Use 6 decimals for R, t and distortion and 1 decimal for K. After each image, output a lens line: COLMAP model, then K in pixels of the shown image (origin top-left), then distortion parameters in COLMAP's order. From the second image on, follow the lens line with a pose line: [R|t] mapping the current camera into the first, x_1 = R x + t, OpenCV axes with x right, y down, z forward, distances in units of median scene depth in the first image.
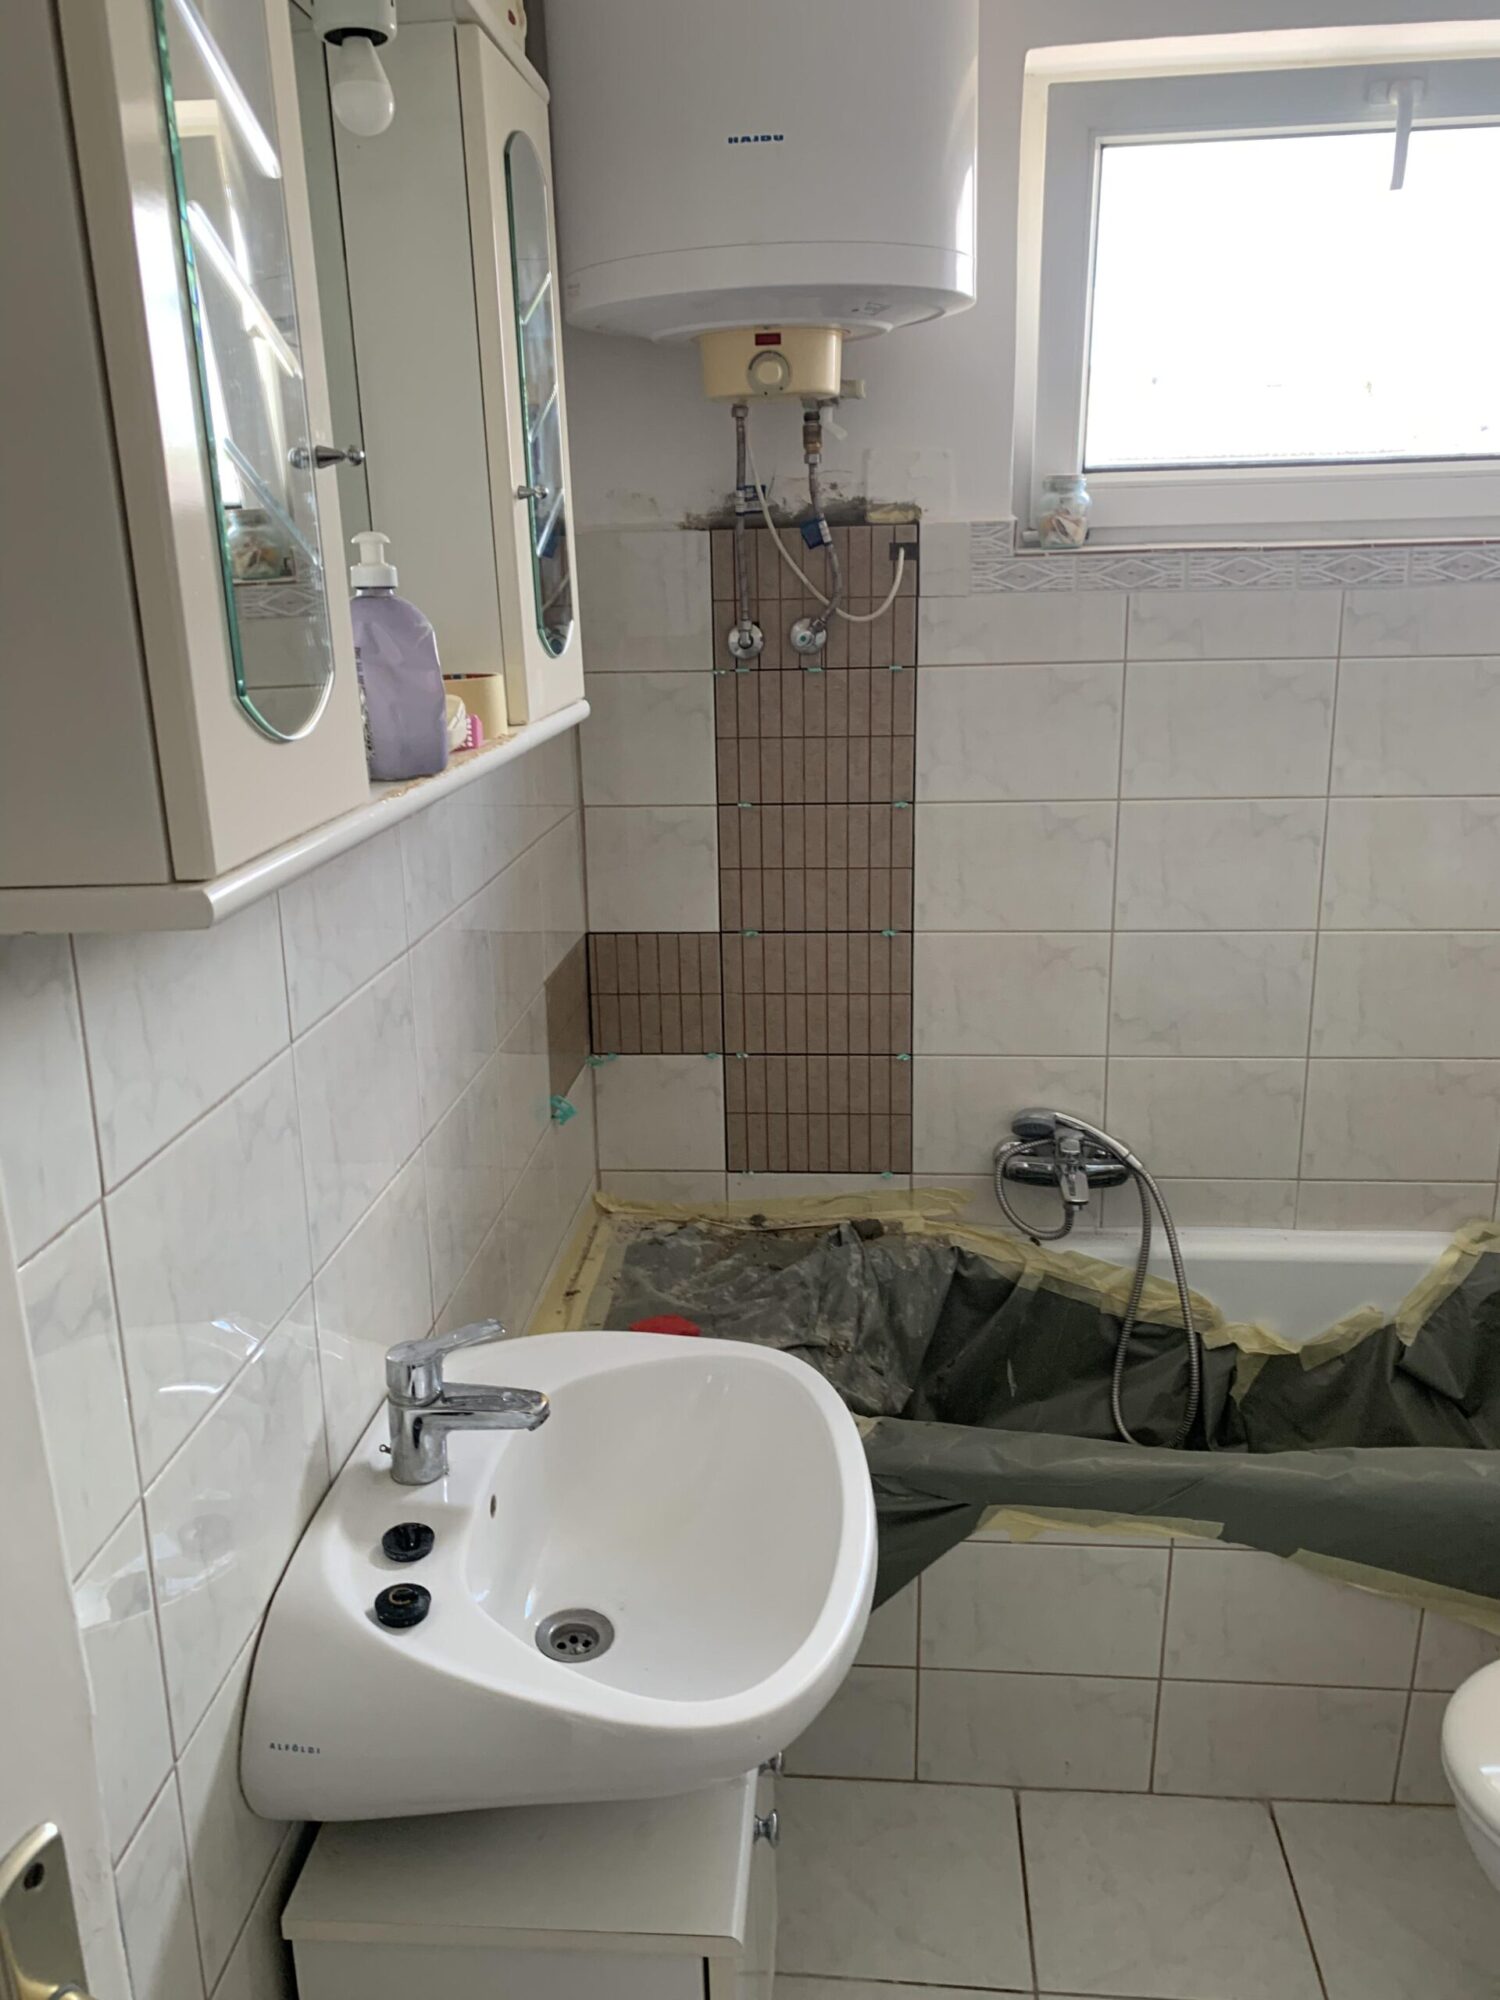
lens RADIAL K [[1538.7, 0, 748.1], [0, 1538.7, 985.5], [0, 0, 1]] dist [0.016940, -0.011571]
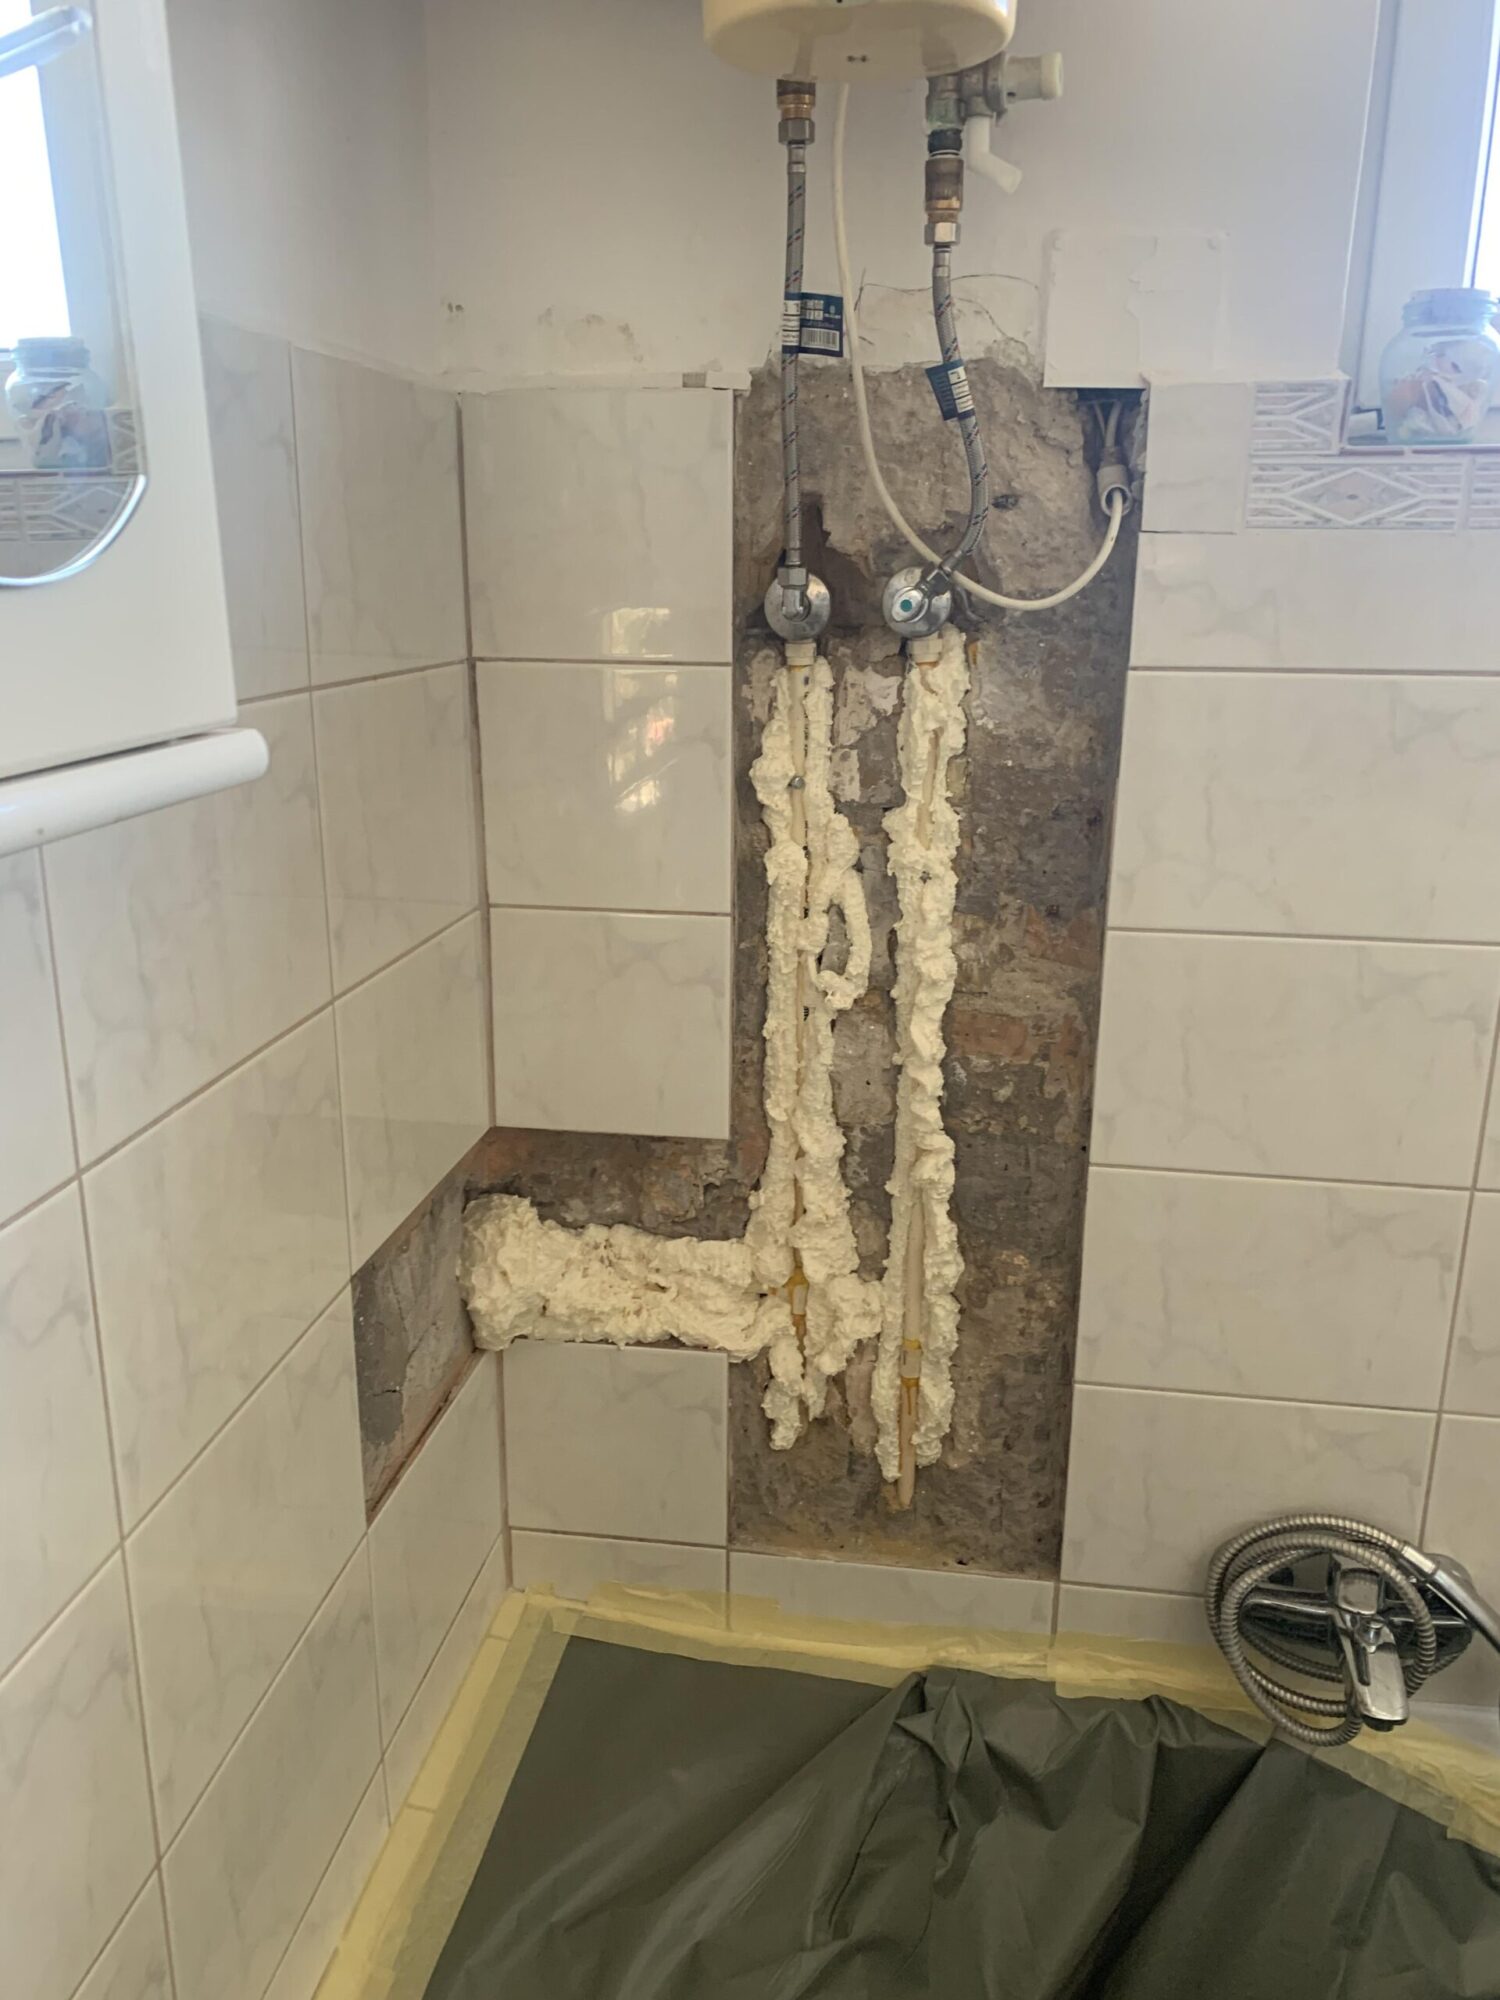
lens RADIAL K [[1538.7, 0, 752.5], [0, 1538.7, 996.0], [0, 0, 1]] dist [0.016940, -0.011571]
pose [[0.996899, 0.048290, -0.062136, 0.022767], [-0.047853, 0.998818, 0.008512, -0.097496], [0.062473, -0.005512, 0.998031, 0.482598]]
